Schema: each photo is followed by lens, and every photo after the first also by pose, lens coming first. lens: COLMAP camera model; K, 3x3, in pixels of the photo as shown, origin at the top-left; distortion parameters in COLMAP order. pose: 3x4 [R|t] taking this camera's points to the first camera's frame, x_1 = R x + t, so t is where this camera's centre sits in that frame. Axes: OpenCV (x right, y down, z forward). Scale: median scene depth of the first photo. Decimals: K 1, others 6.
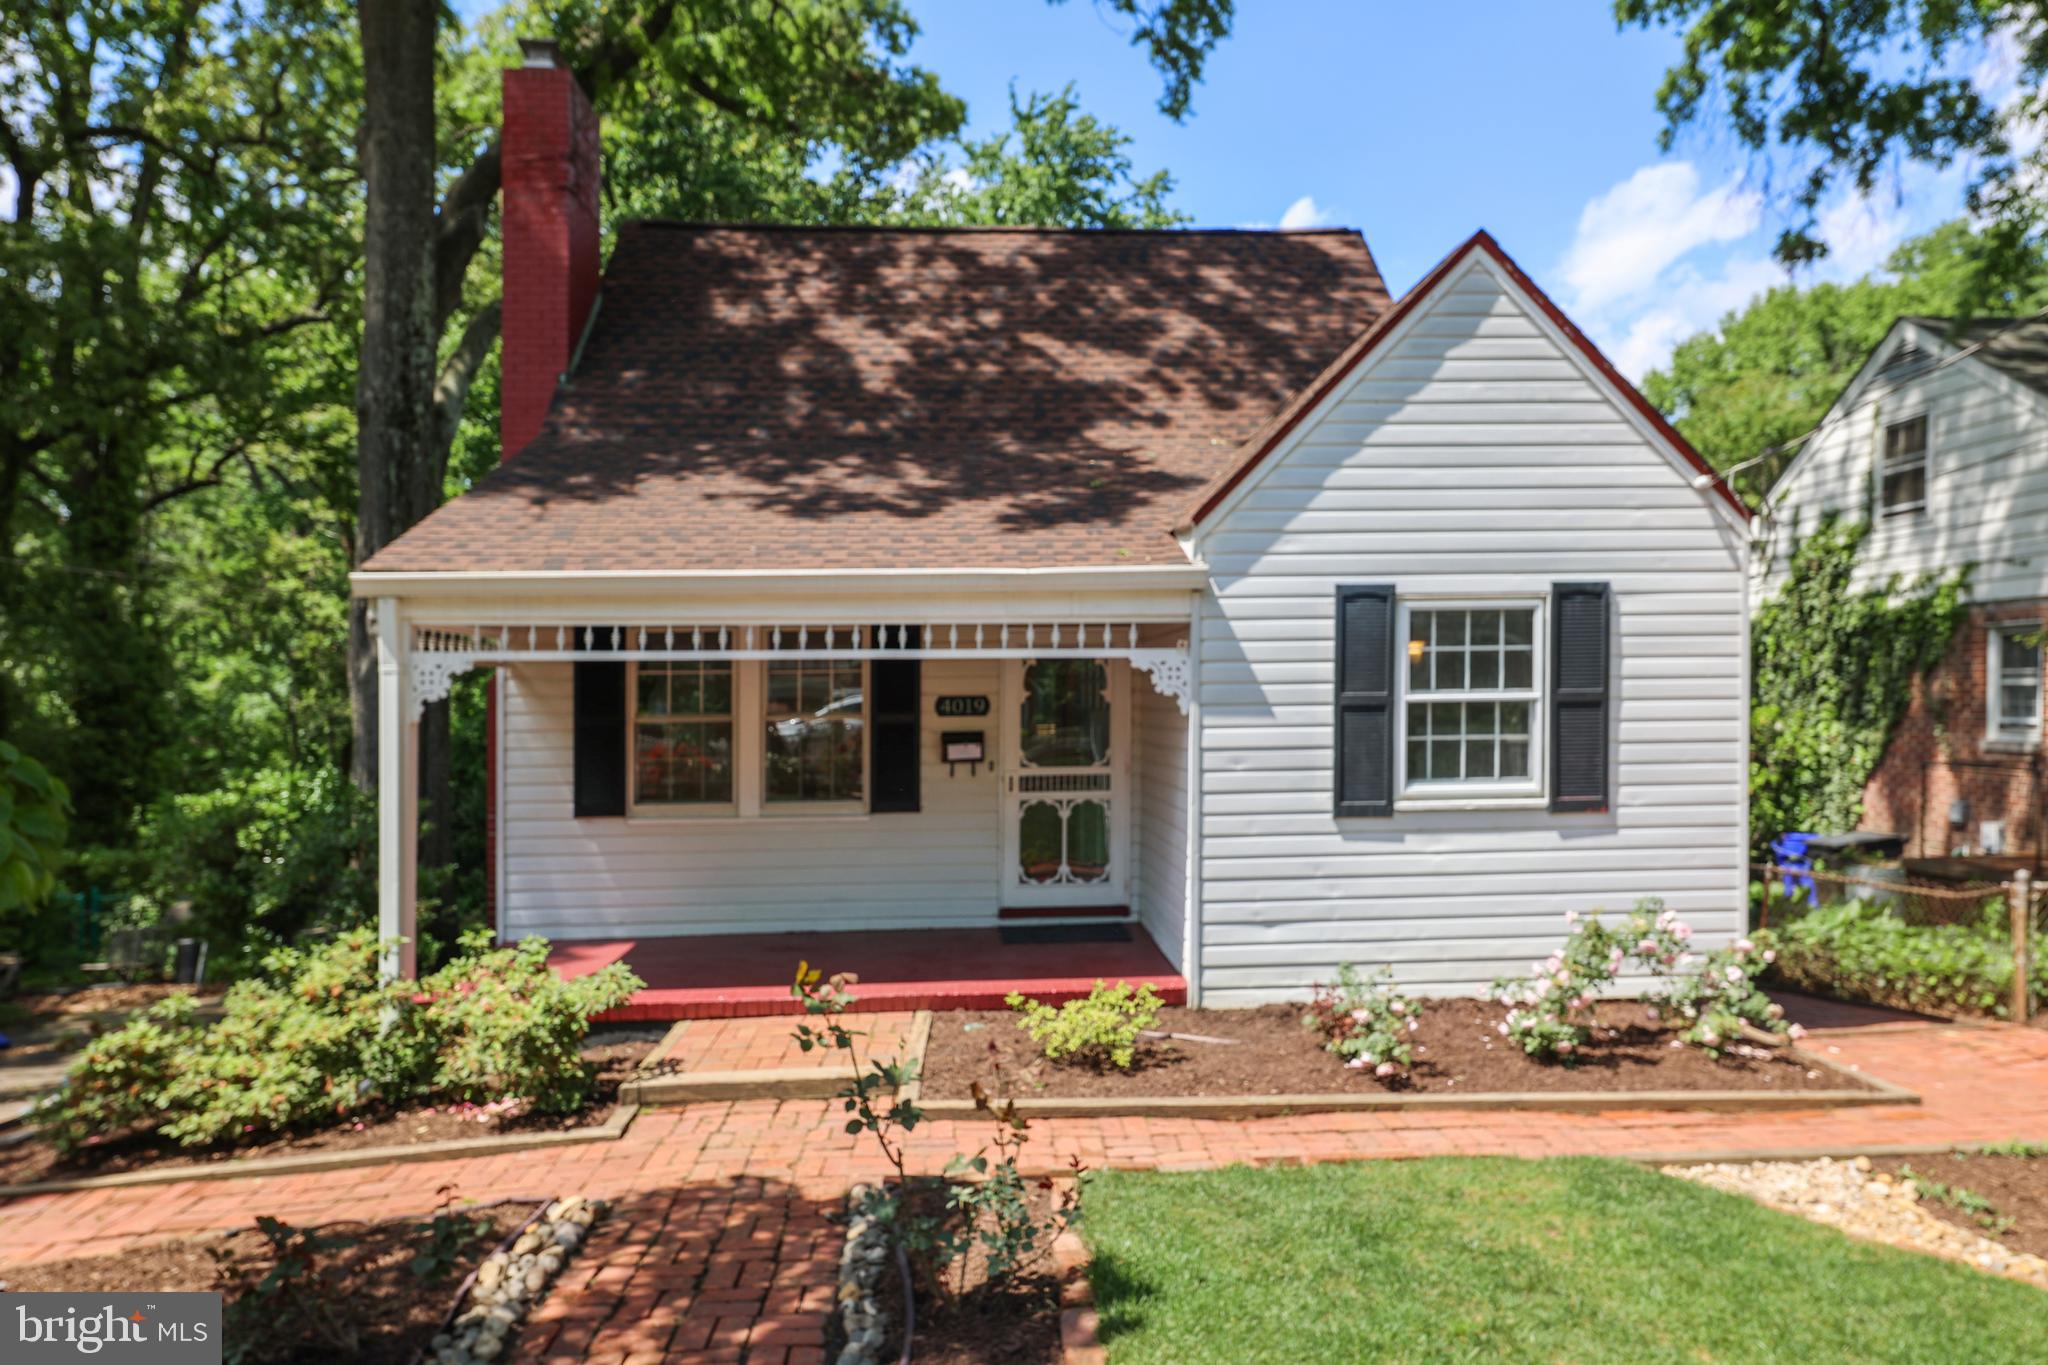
lens RADIAL K [[1326.3, 0, 1024.4], [0, 1326.3, 695.6], [0, 0, 1]] dist [0.010192, 0.002784]
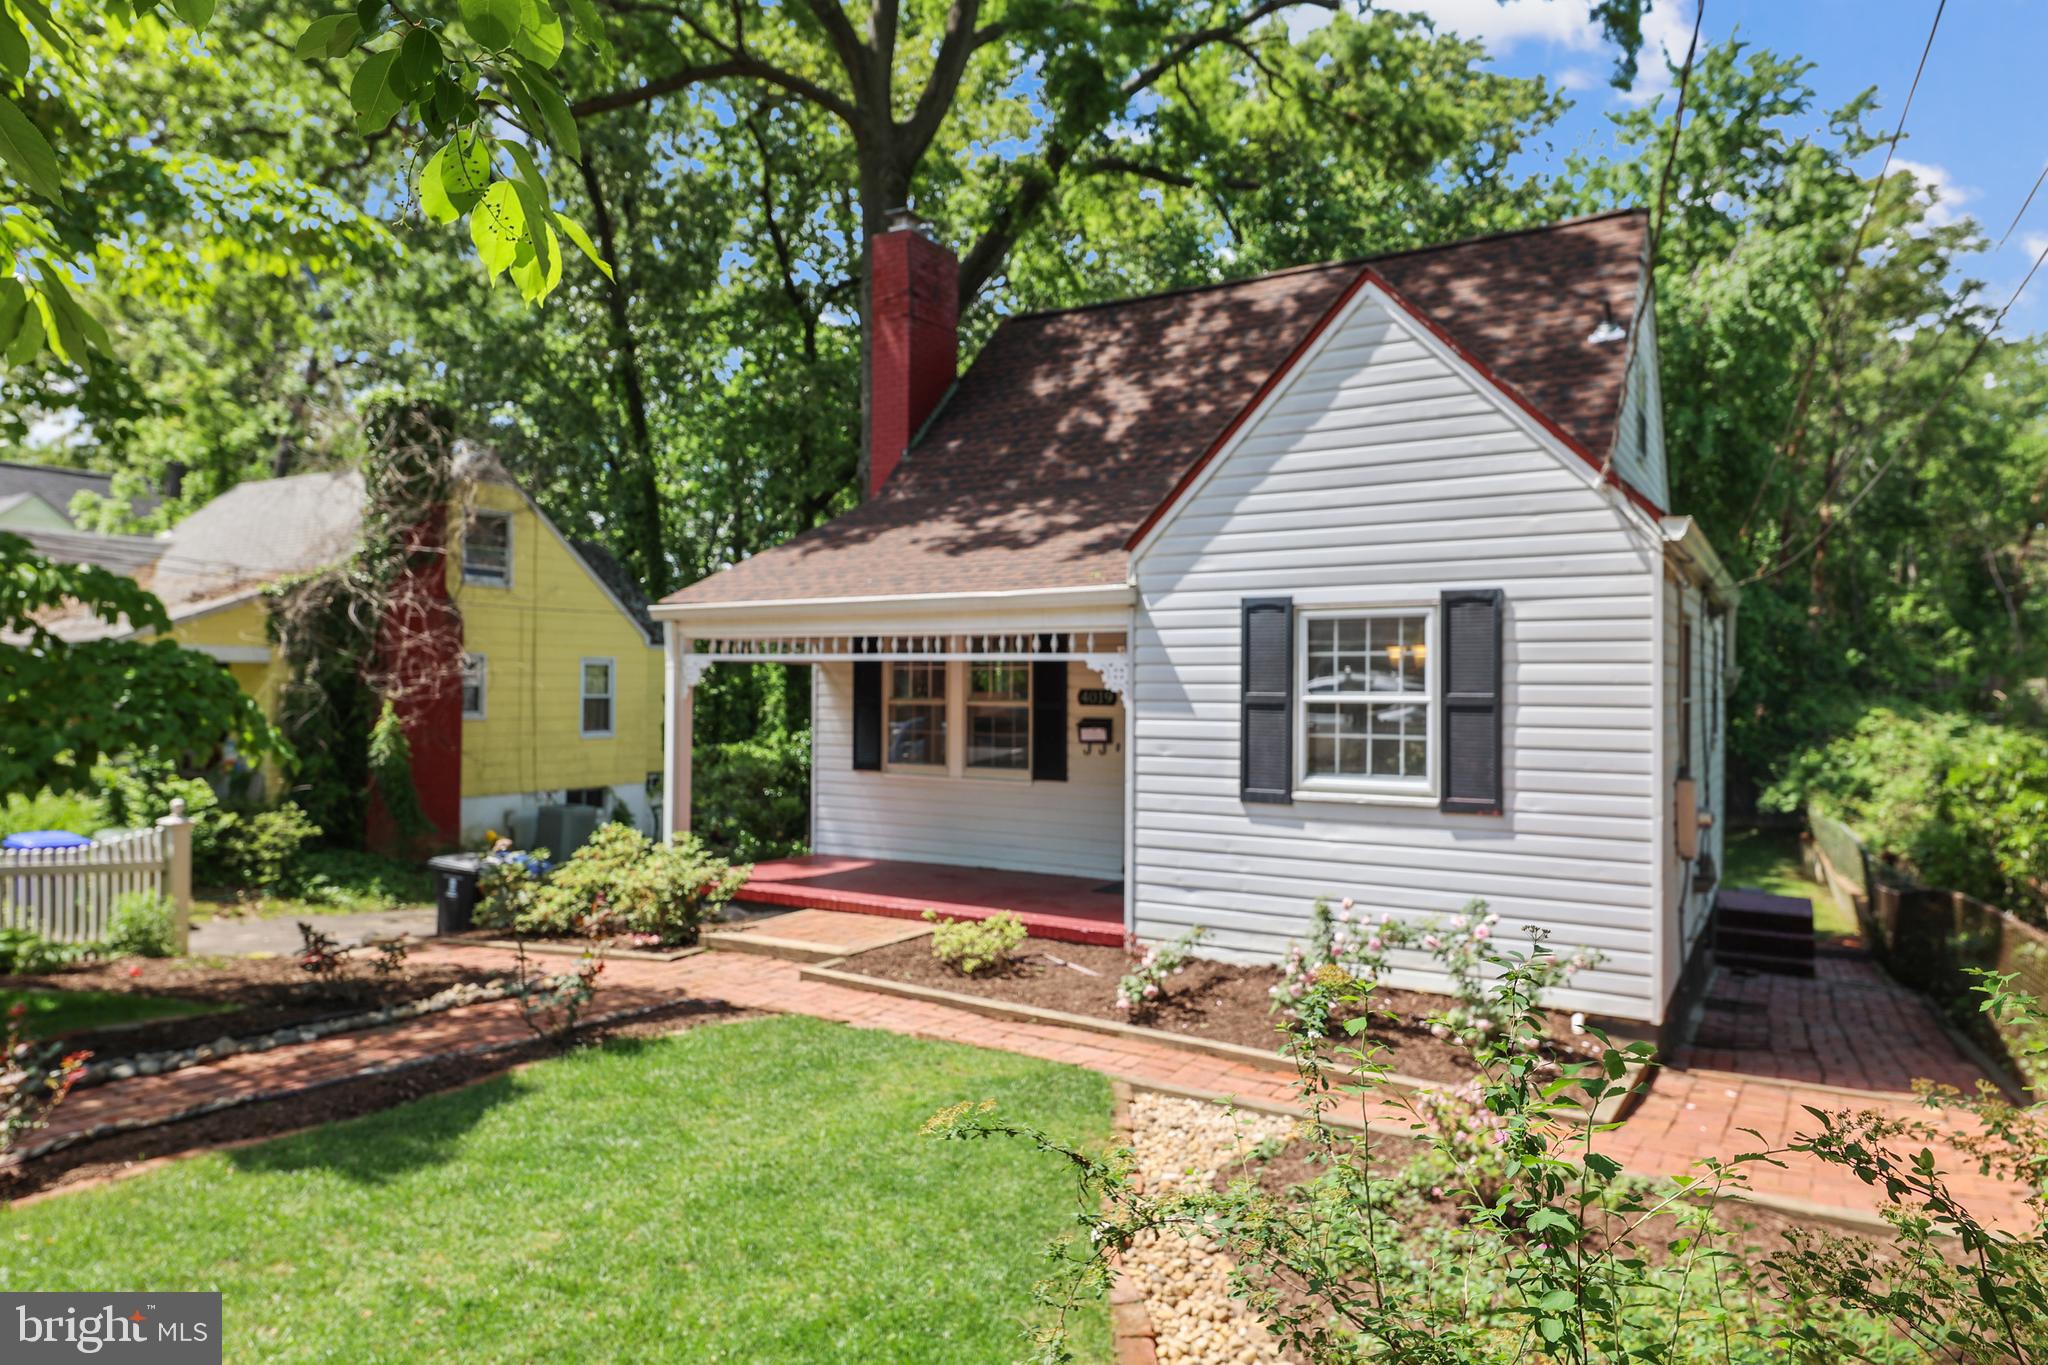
lens RADIAL K [[1297.3, 0, 1023.3], [0, 1297.3, 665.6], [0, 0, 1]] dist [0.011193, 0.000257]
pose [[0.803815, 0.006854, -0.594840, 0.742788], [-0.015449, 0.999837, -0.009355, -0.011888], [0.594679, 0.016709, 0.803790, -0.009671]]
